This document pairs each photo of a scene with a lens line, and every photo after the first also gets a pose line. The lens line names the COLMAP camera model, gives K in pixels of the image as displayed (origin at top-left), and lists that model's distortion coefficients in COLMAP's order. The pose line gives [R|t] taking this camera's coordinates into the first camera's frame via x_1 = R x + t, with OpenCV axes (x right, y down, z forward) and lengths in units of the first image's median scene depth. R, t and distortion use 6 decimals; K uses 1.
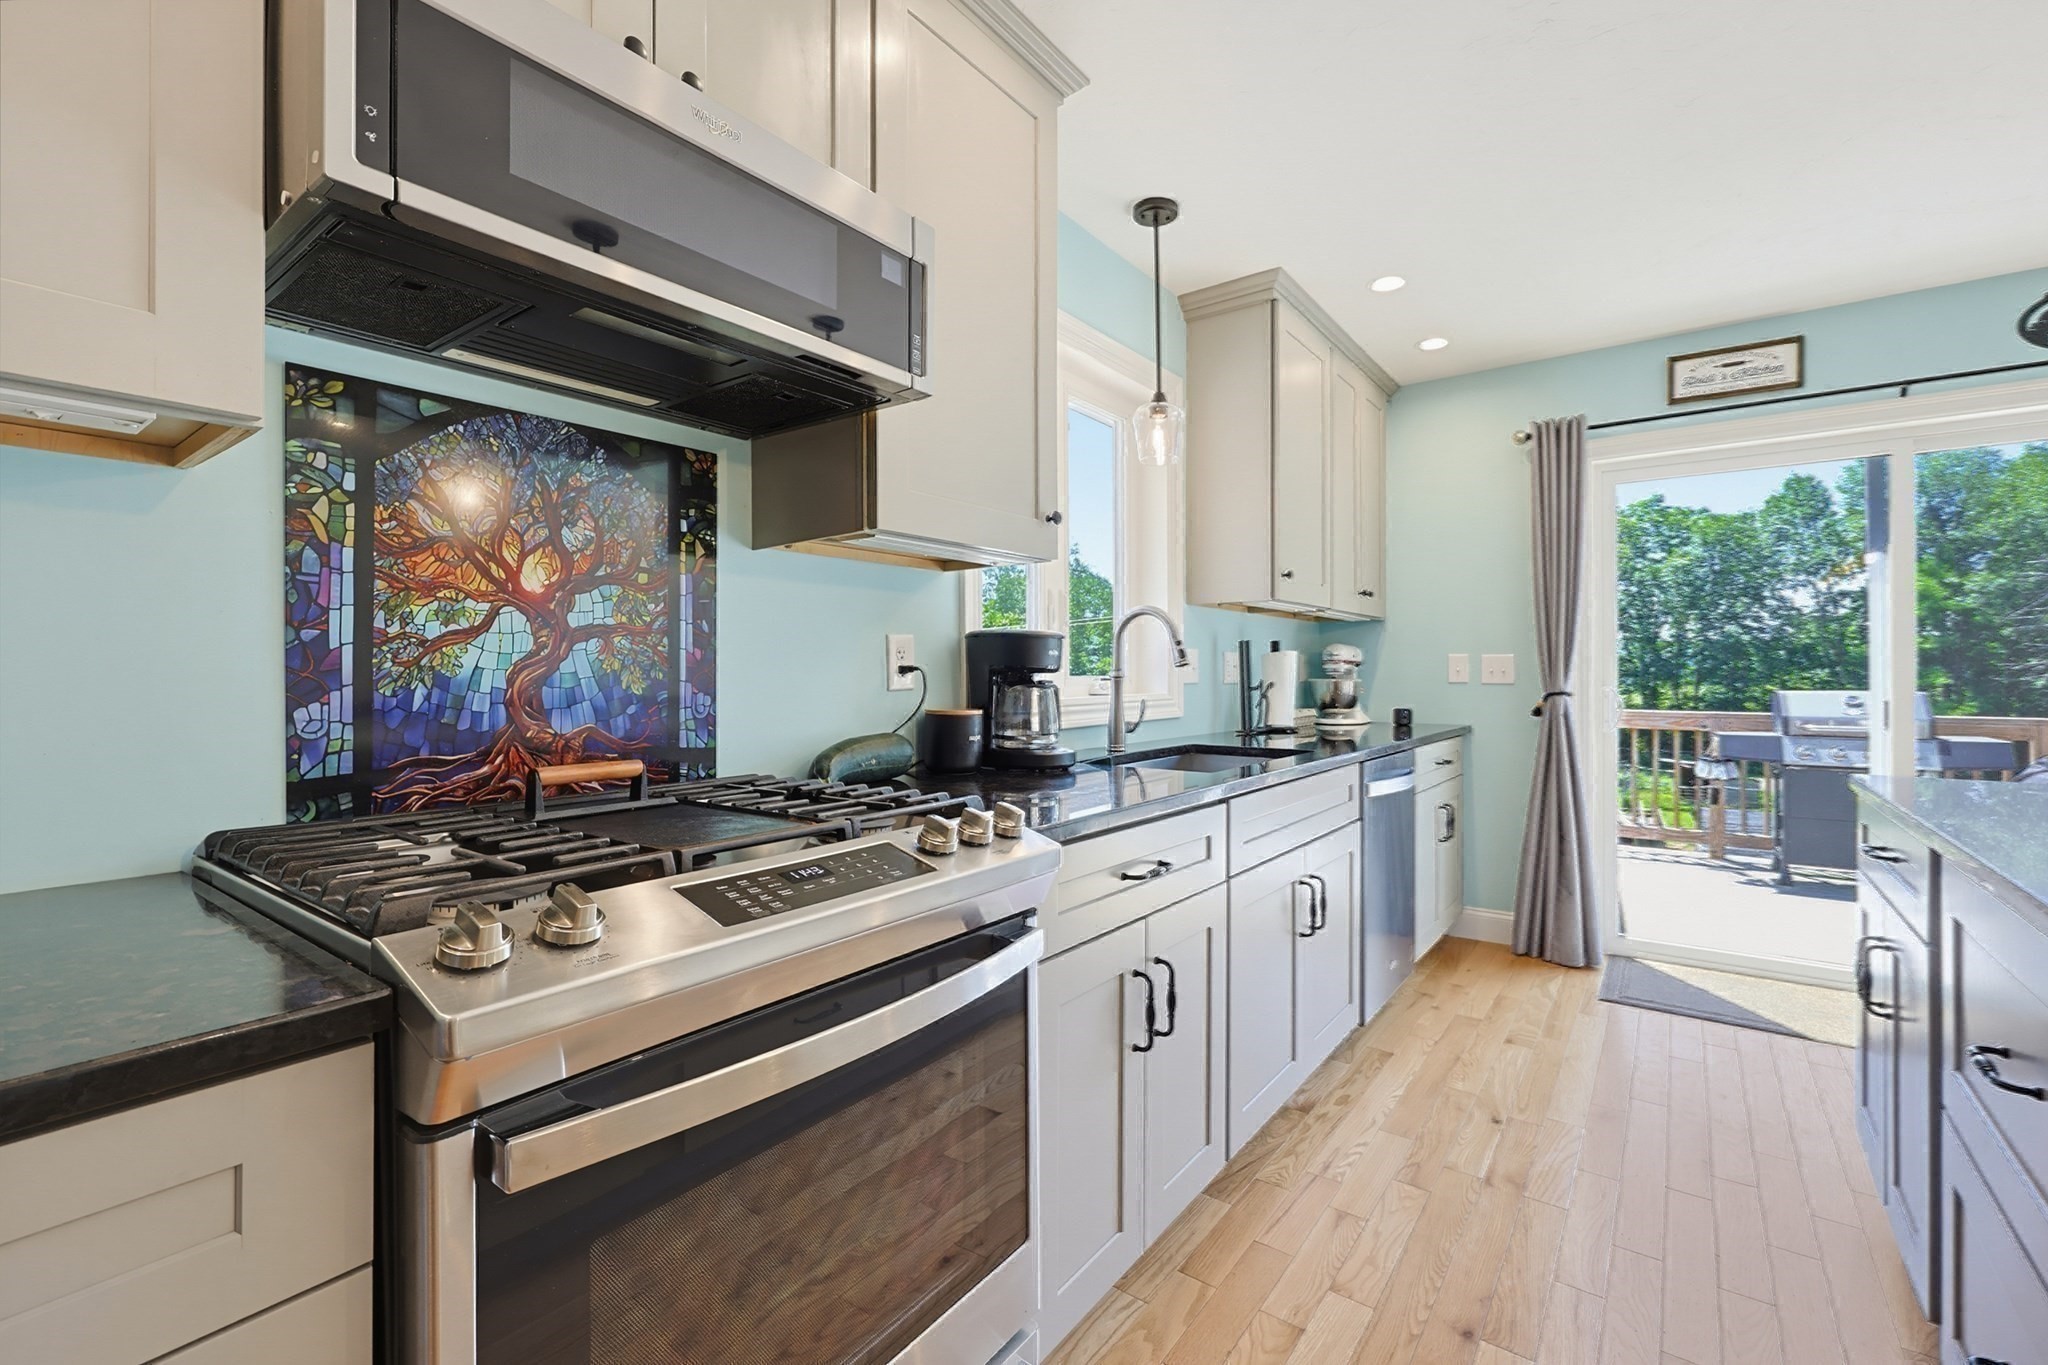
lens RADIAL K [[889.0, 0, 1039.5], [0, 889.0, 672.9], [0, 0, 1]] dist [-0.002661, 0.000740]
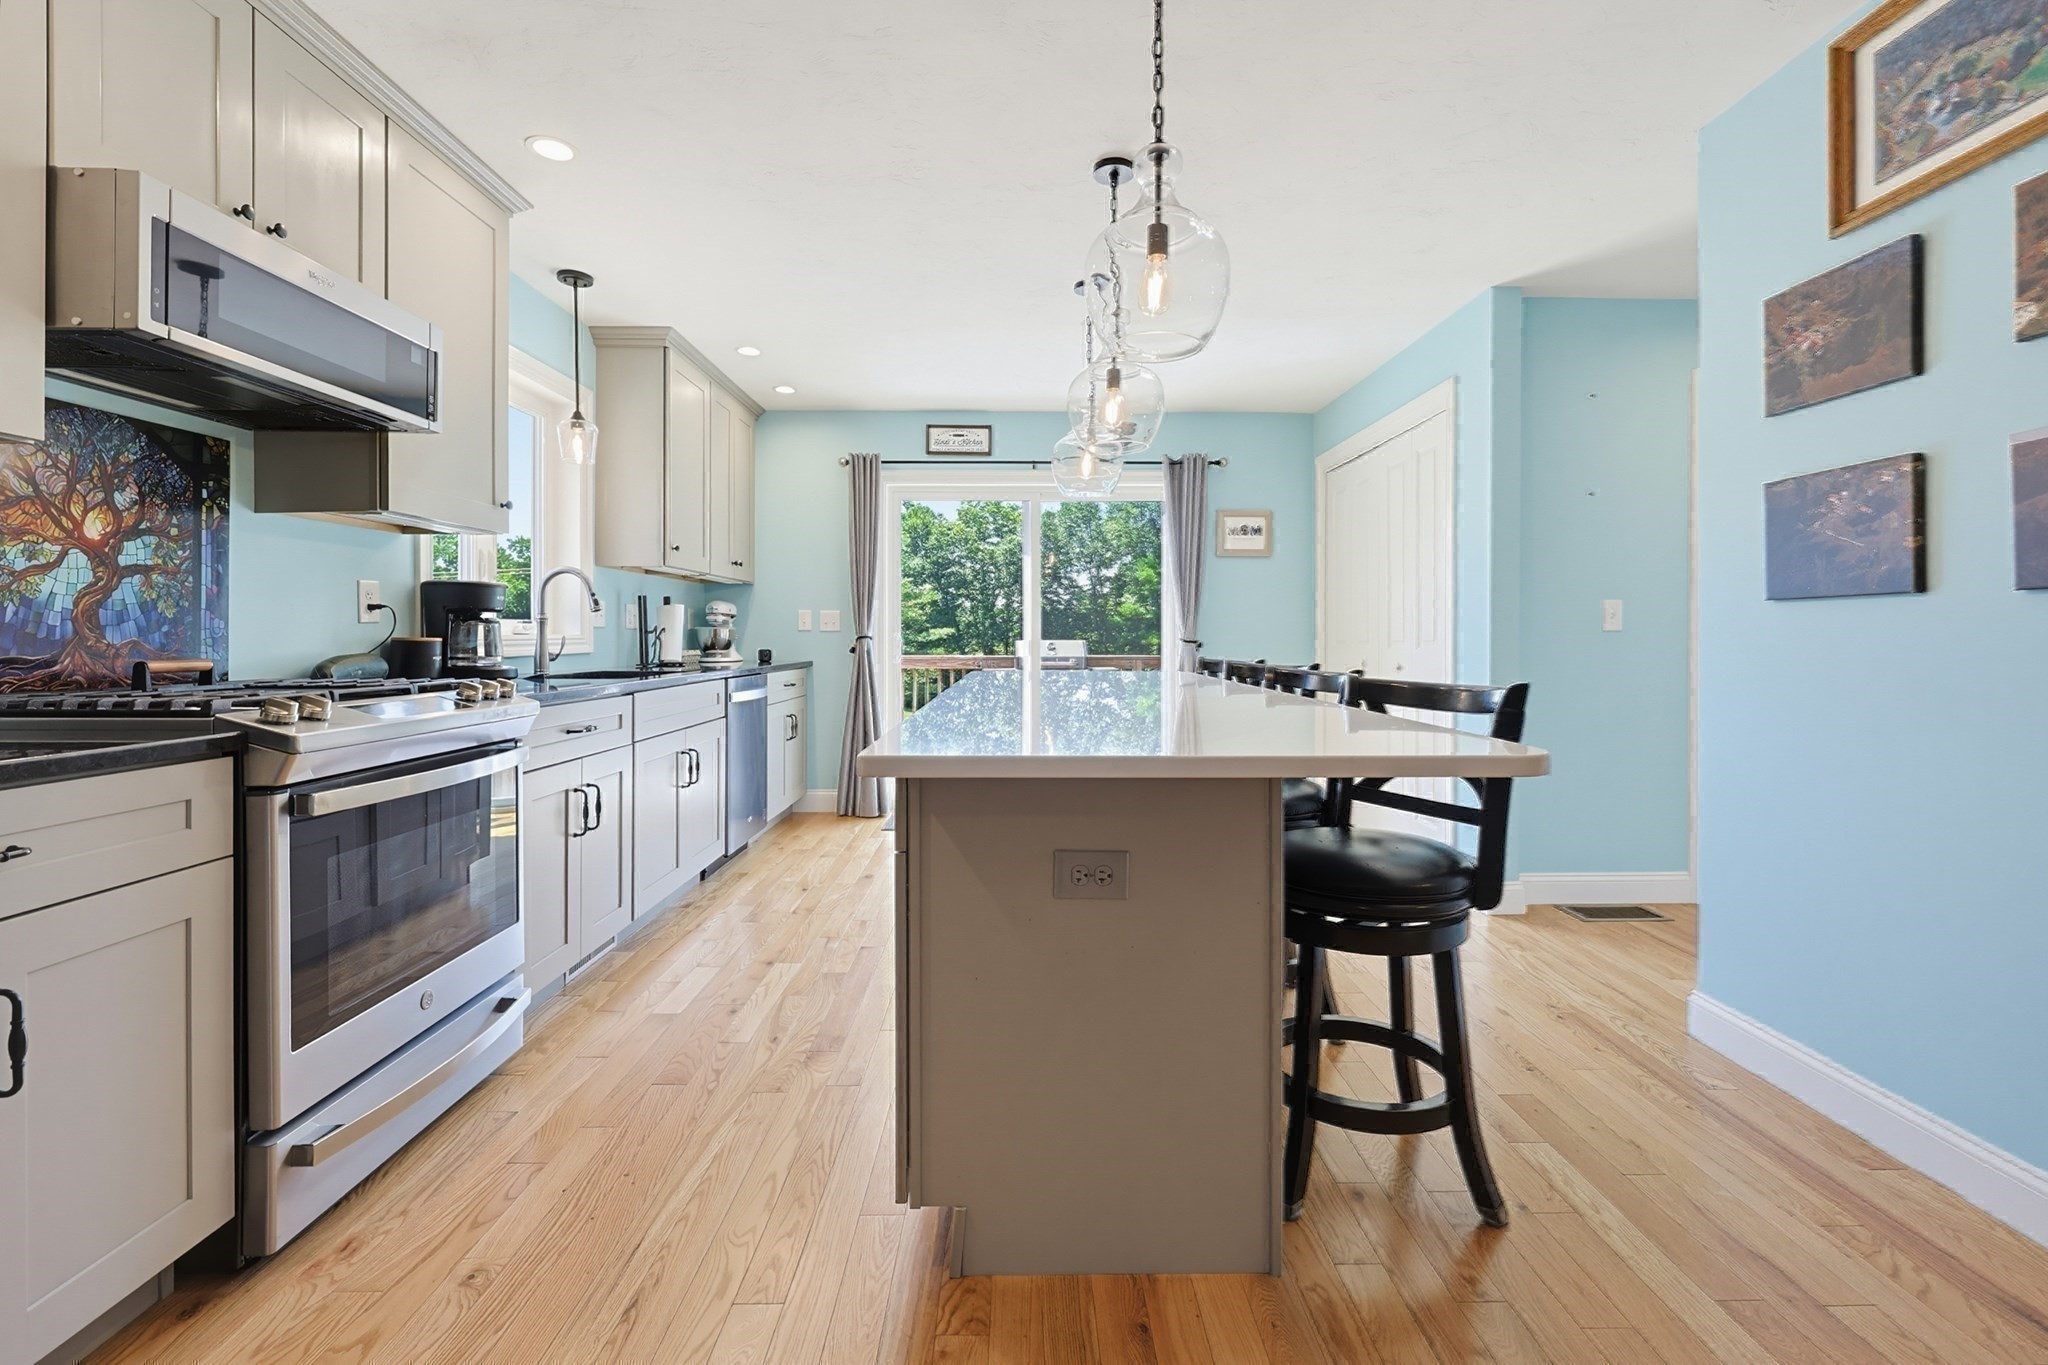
lens RADIAL K [[889.0, 0, 1029.1], [0, 889.0, 640.0], [0, 0, 1]] dist [-0.002661, 0.000740]
pose [[0.800909, -0.000411, 0.598786, -0.103332], [-0.002660, 0.999987, 0.004244, 0.023844], [-0.598780, -0.004992, 0.800898, -0.416625]]
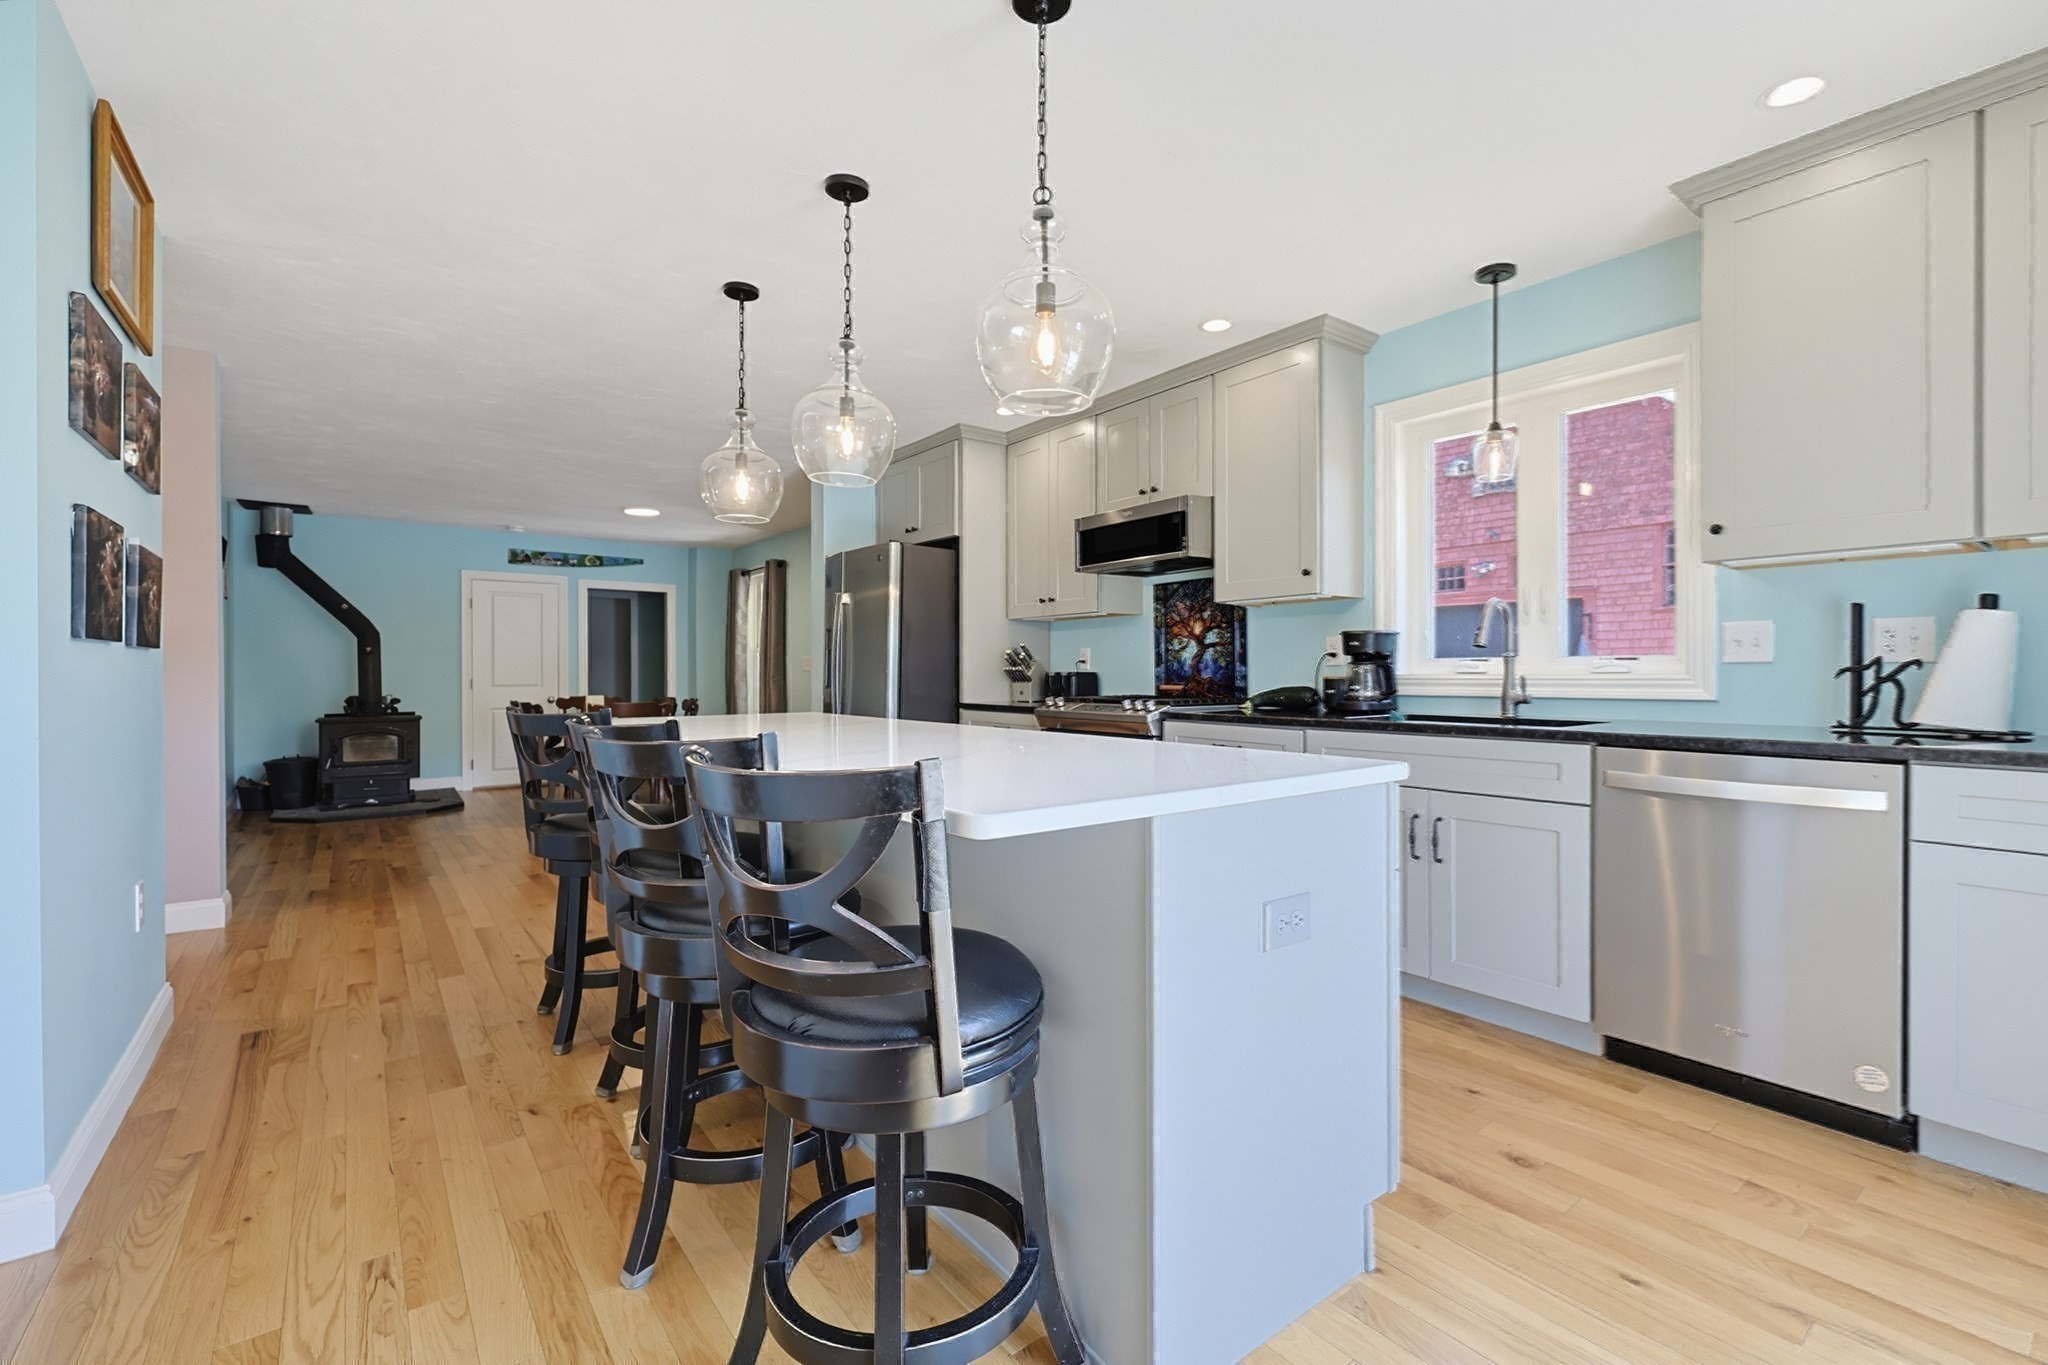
lens RADIAL K [[889.0, 0, 1035.7], [0, 889.0, 672.1], [0, 0, 1]] dist [-0.002661, 0.000740]
pose [[-0.284535, -0.000296, -0.958665, 1.188060], [0.001270, 0.999999, -0.000685, 0.021779], [0.958665, -0.001413, -0.284535, 0.596493]]
